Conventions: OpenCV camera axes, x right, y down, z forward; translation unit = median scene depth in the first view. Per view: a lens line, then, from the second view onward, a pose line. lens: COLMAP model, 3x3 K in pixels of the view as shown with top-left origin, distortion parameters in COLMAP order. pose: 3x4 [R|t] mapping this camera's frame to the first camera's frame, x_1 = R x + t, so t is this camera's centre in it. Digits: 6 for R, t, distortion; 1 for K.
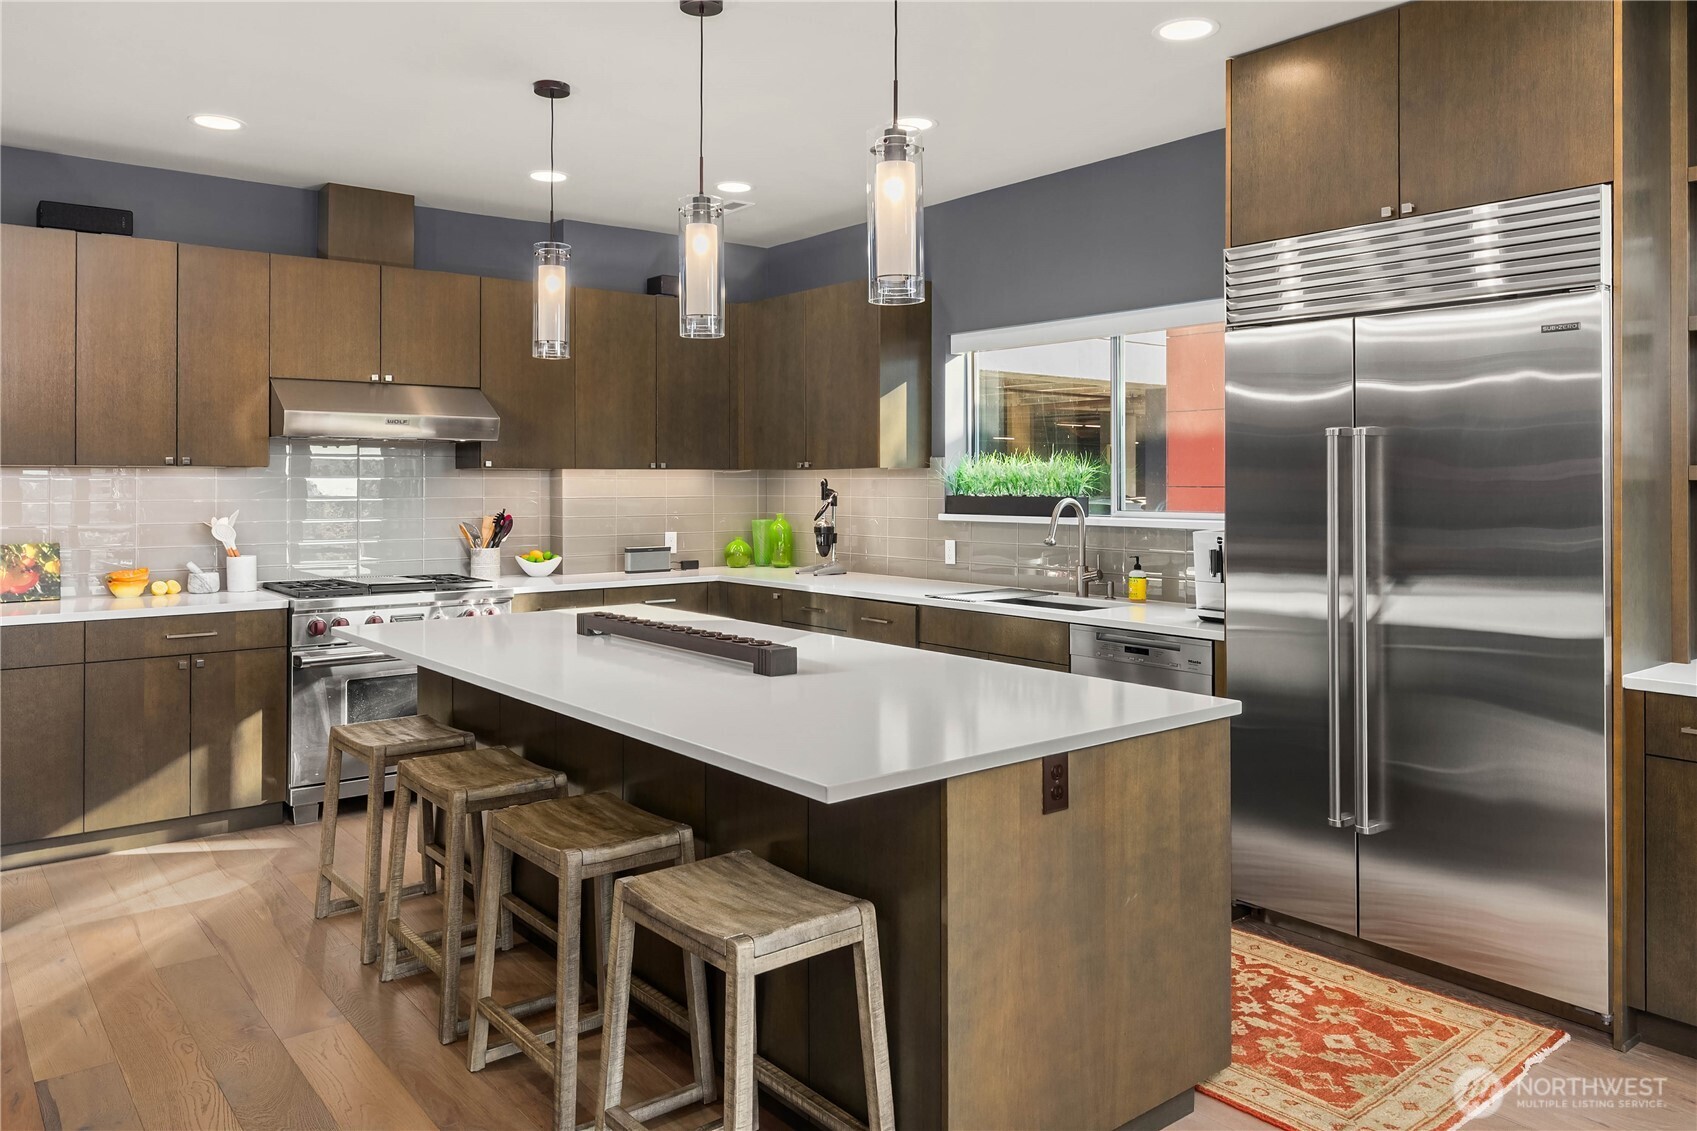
lens RADIAL K [[1201.9, 0, 844.6], [0, 1201.9, 609.8], [0, 0, 1]] dist [-0.003099, 0.000068]
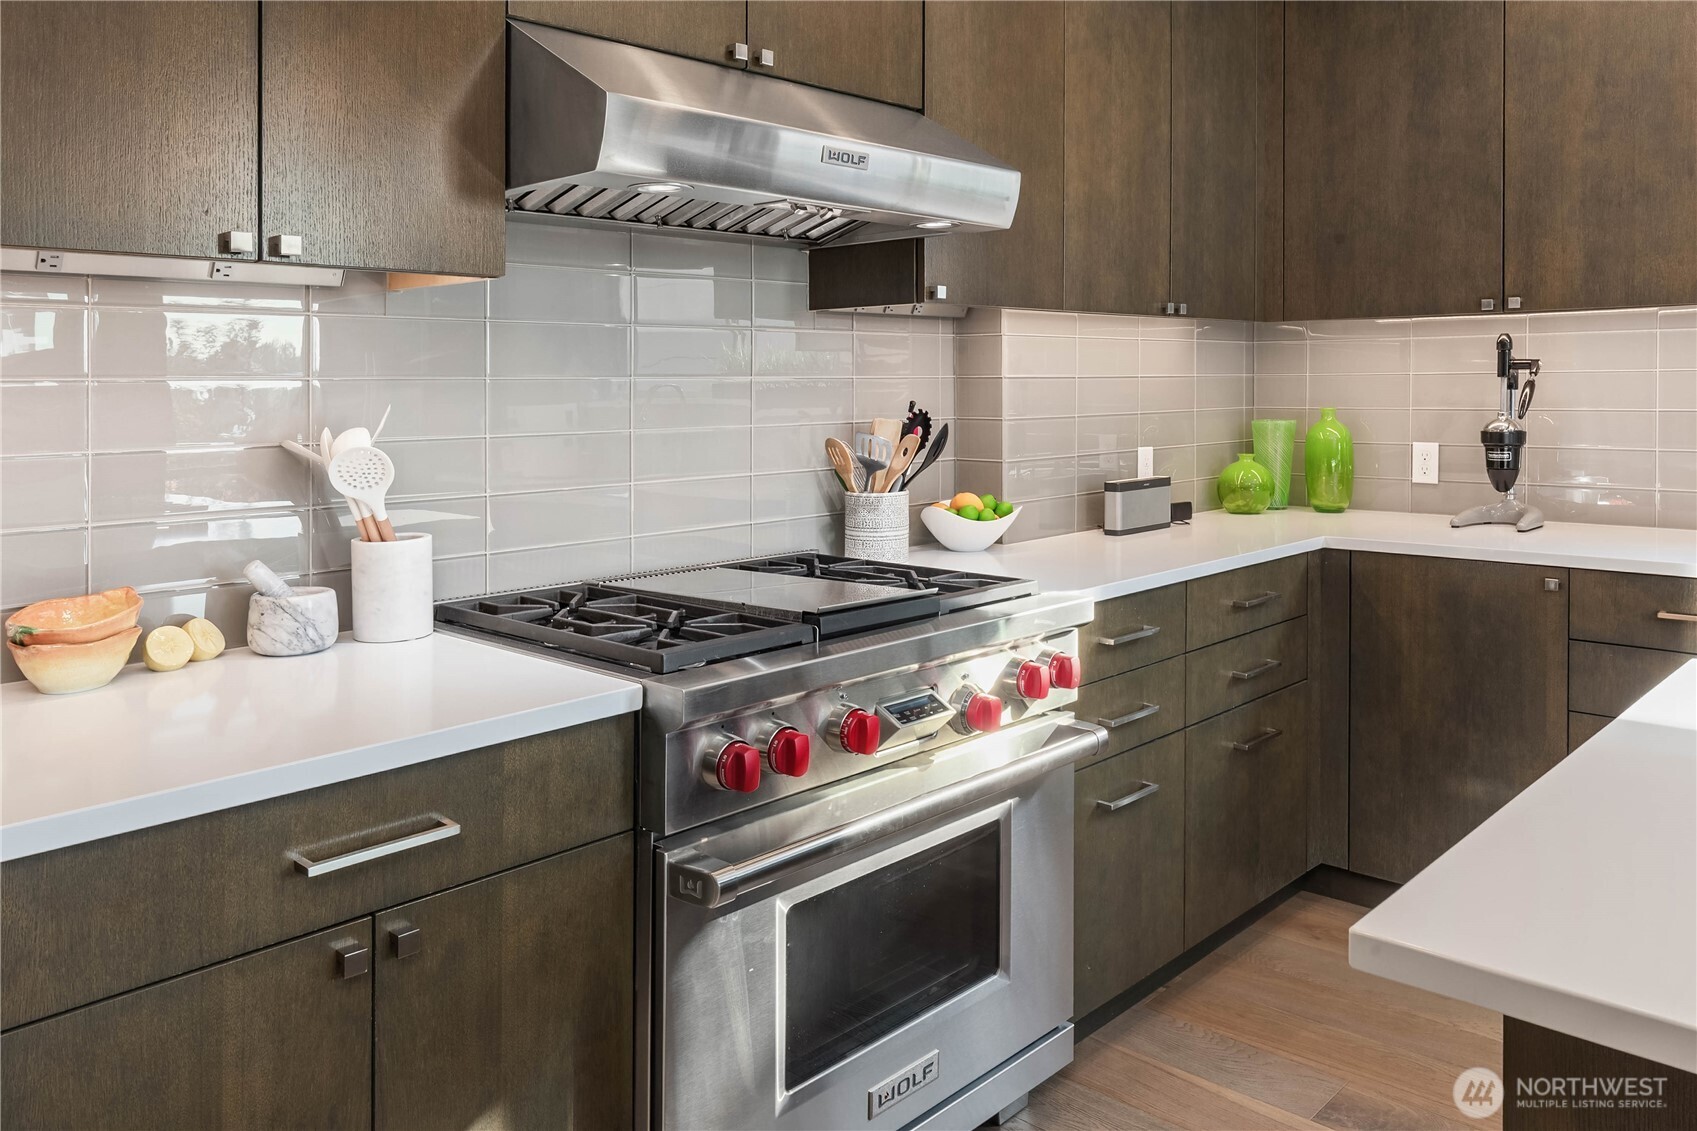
lens RADIAL K [[1267.7, 0, 850.8], [0, 1267.7, 501.8], [0, 0, 1]] dist [-0.000387, 0.000611]
pose [[0.990126, -0.023359, 0.138221, -0.427723], [0.025536, 0.999576, -0.013998, -0.047483], [-0.137835, 0.017390, 0.990302, 0.623406]]
